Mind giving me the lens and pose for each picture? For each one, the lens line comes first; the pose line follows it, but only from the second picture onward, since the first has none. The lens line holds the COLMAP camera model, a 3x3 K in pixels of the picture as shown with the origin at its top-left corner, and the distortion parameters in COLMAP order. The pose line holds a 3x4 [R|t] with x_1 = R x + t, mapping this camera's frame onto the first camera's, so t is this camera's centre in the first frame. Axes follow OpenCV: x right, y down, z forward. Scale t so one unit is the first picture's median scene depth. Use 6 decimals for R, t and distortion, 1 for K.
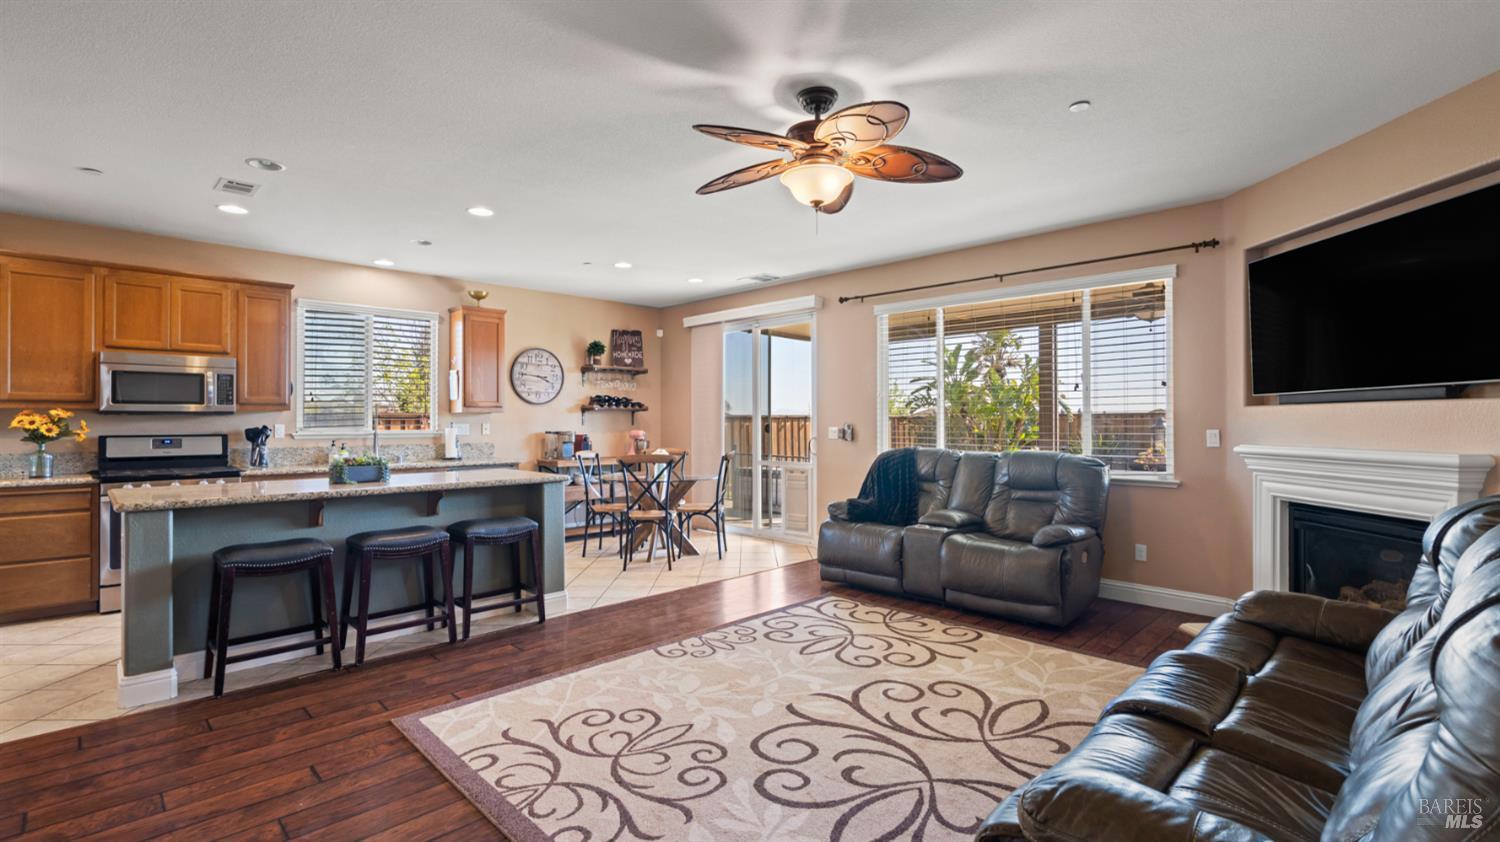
lens RADIAL K [[678.7, 0, 744.1], [0, 678.7, 417.4], [0, 0, 1]] dist [0.001876, 0.000359]
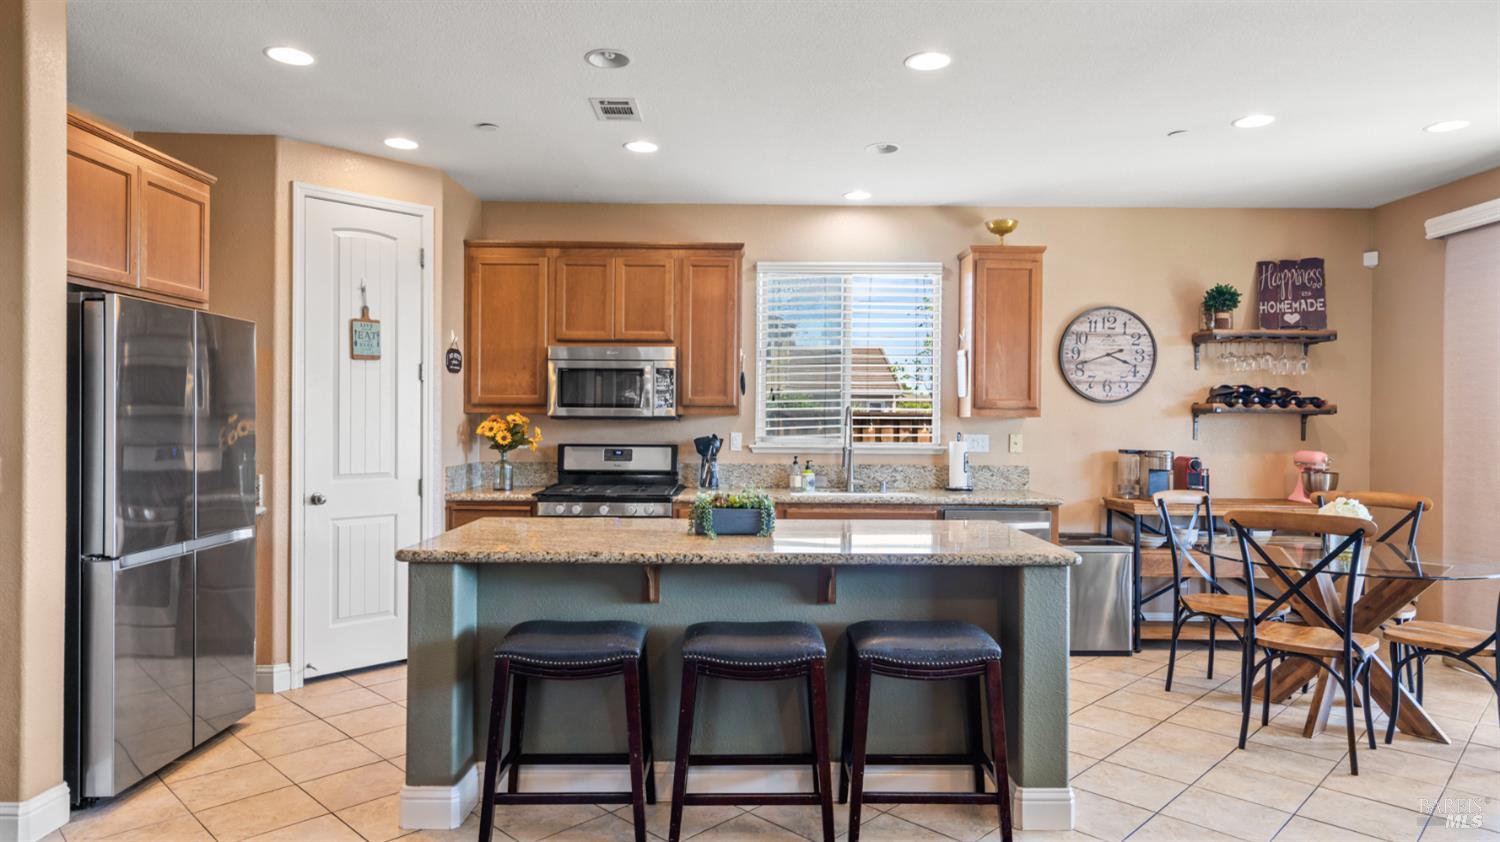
lens RADIAL K [[894.9, 0, 750.0], [0, 894.9, 421.0], [0, 0, 1]] dist [0.011893, 0.000808]
pose [[0.718776, 0.010614, -0.695161, 0.018844], [-0.004509, 0.999934, 0.010605, -0.015805], [0.695227, -0.004488, 0.718776, 0.358572]]
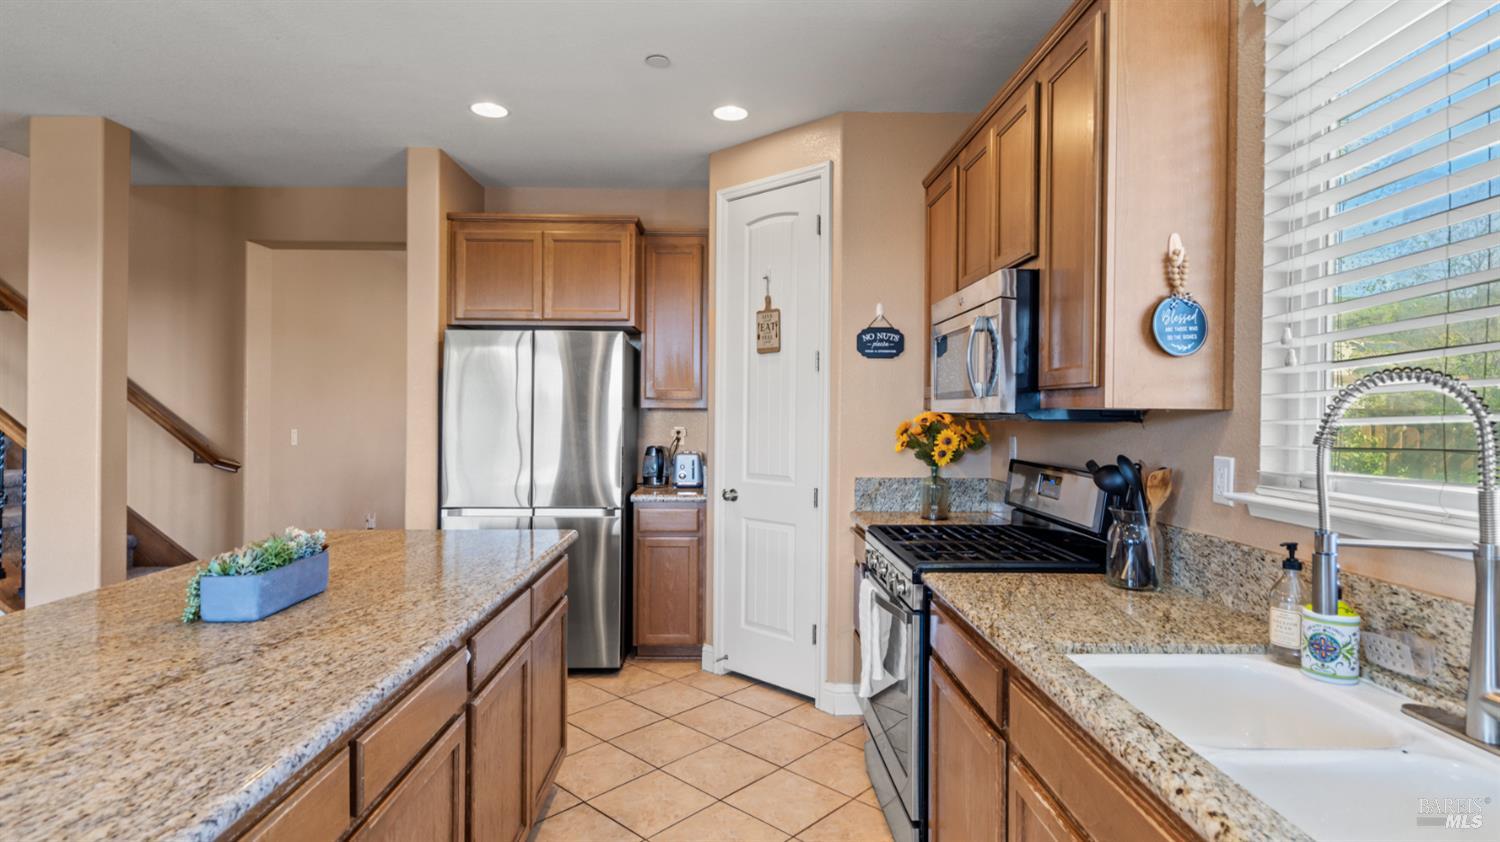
lens RADIAL K [[756.6, 0, 751.8], [0, 756.6, 415.3], [0, 0, 1]] dist [0.004414, 0.000939]
pose [[-0.684535, 0.000410, -0.728980, -0.386383], [-0.001565, 0.999997, 0.002032, -0.008225], [0.728979, 0.002532, -0.684532, 1.287001]]
